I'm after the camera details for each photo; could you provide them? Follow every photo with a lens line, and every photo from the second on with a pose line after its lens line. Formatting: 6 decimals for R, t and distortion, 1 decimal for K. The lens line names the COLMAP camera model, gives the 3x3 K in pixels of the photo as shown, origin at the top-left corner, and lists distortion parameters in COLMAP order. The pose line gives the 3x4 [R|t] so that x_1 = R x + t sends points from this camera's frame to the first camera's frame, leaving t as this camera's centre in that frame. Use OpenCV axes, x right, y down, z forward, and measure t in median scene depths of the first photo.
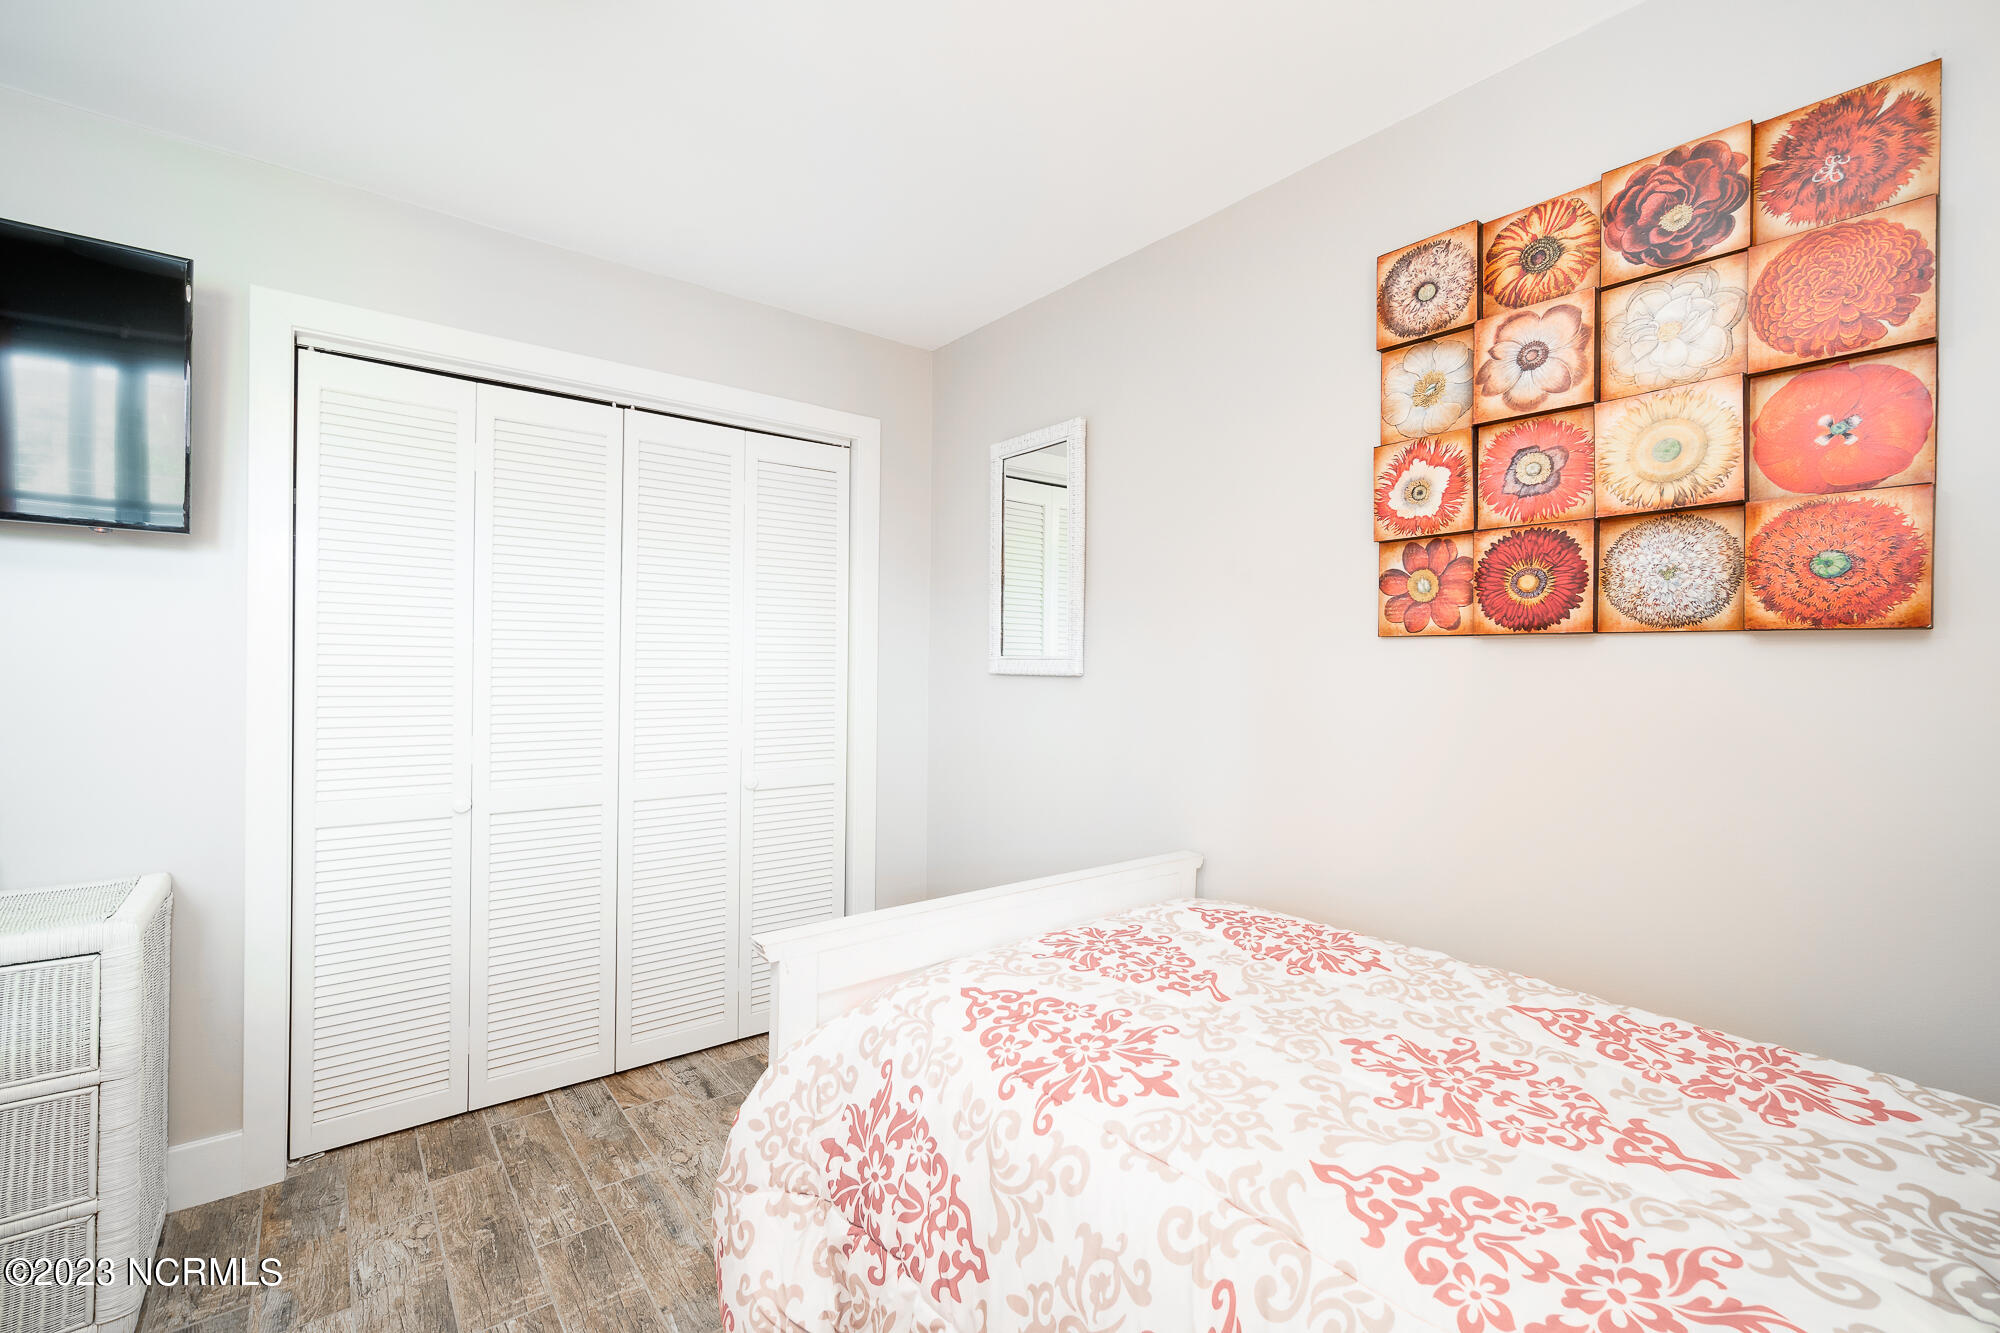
lens RADIAL K [[863.2, 0, 997.8], [0, 863.2, 654.5], [0, 0, 1]] dist [-0.002152, 0.000151]
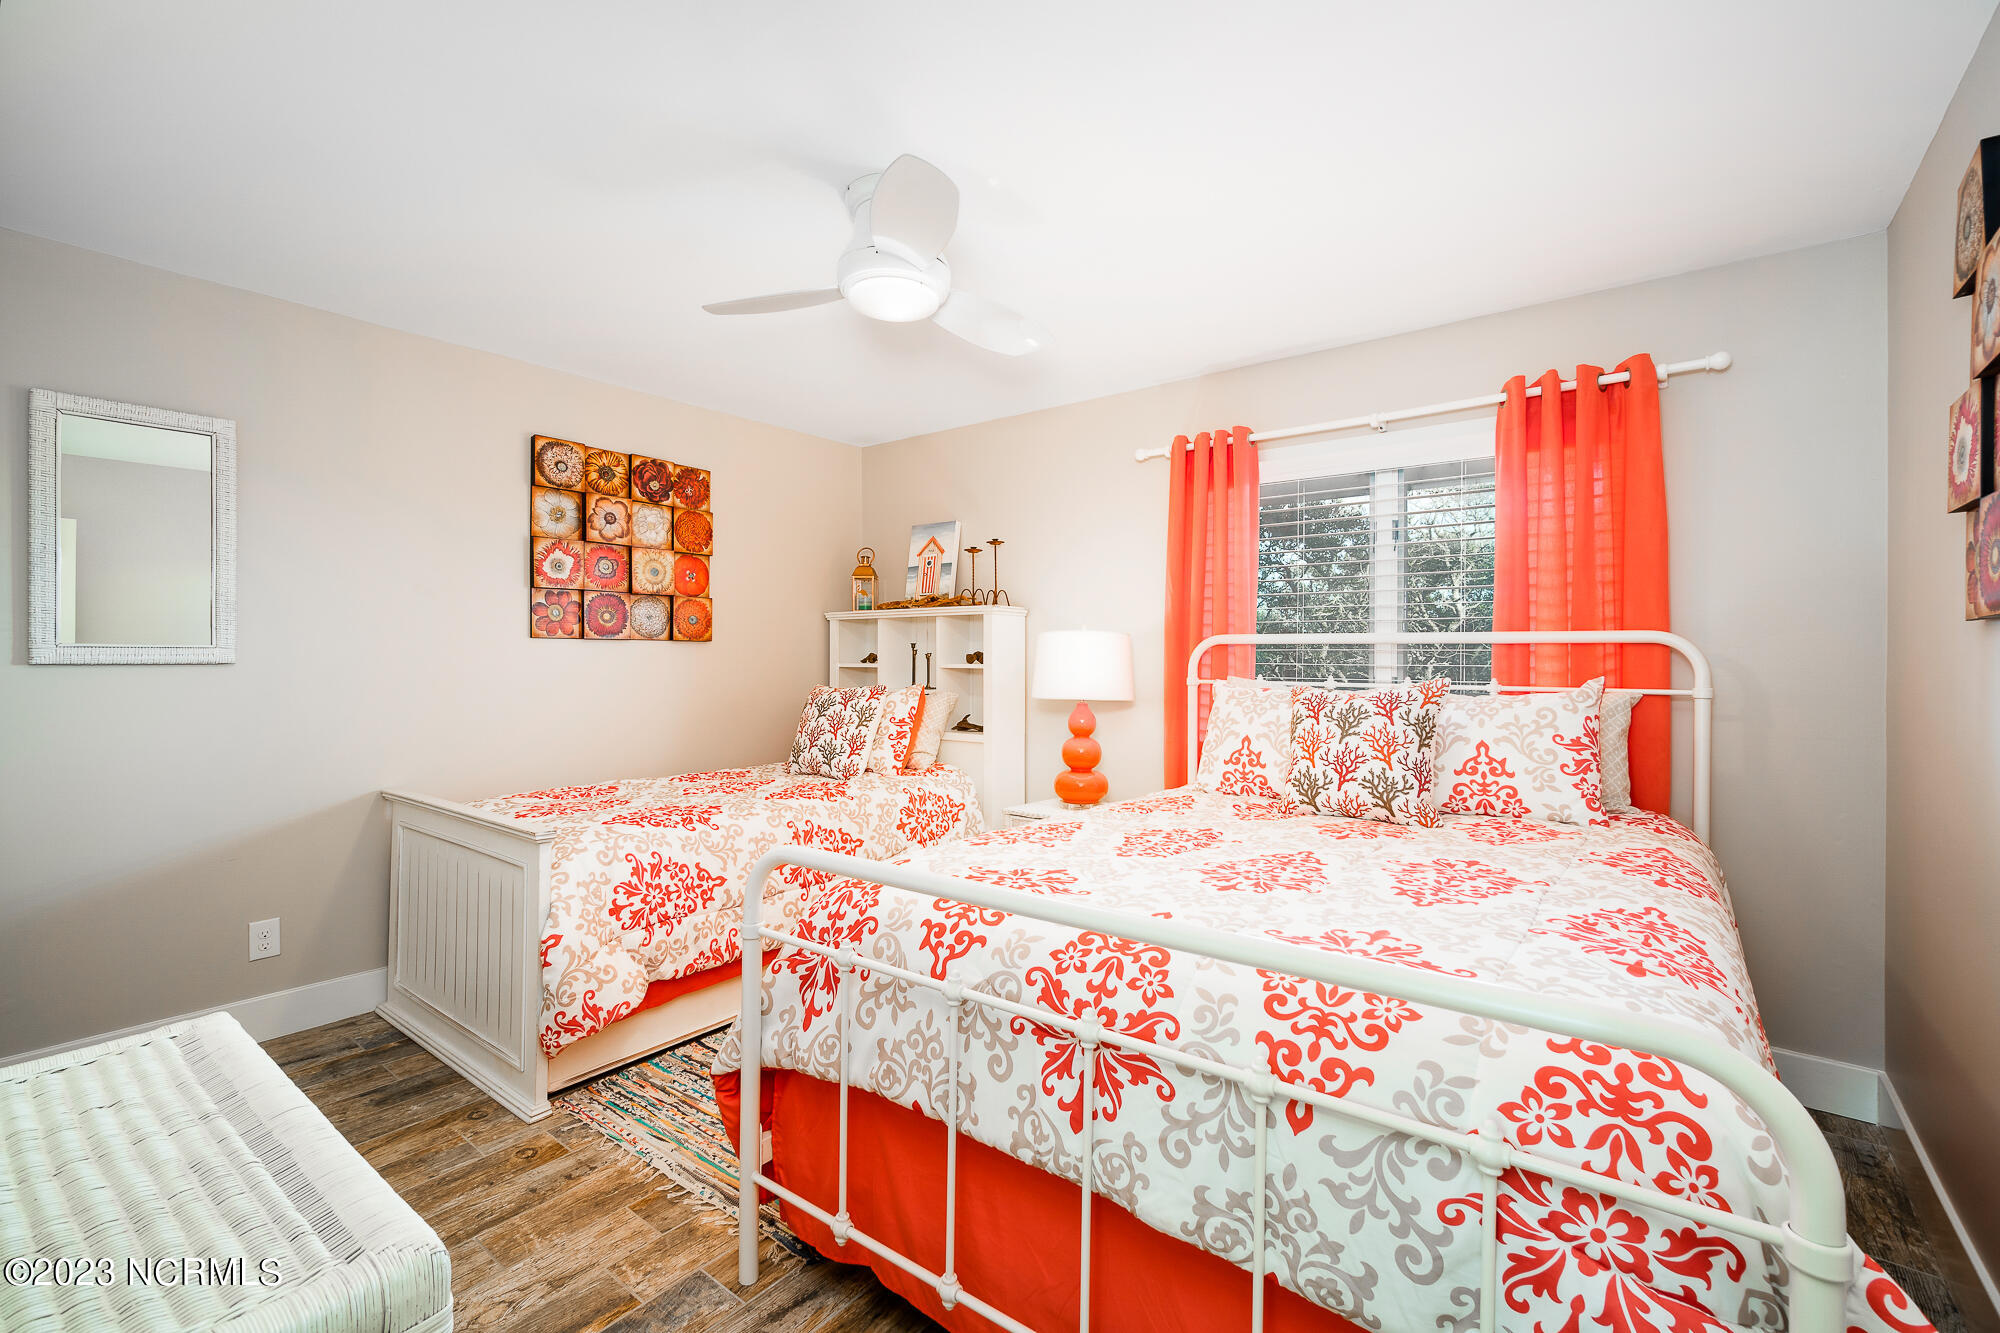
lens RADIAL K [[863.2, 0, 999.9], [0, 863.2, 658.4], [0, 0, 1]] dist [-0.002152, 0.000151]
pose [[-0.243341, -0.012744, 0.969857, -1.865830], [-0.014818, 0.999846, 0.009420, -0.009074], [-0.969828, -0.012079, -0.243493, 0.543726]]
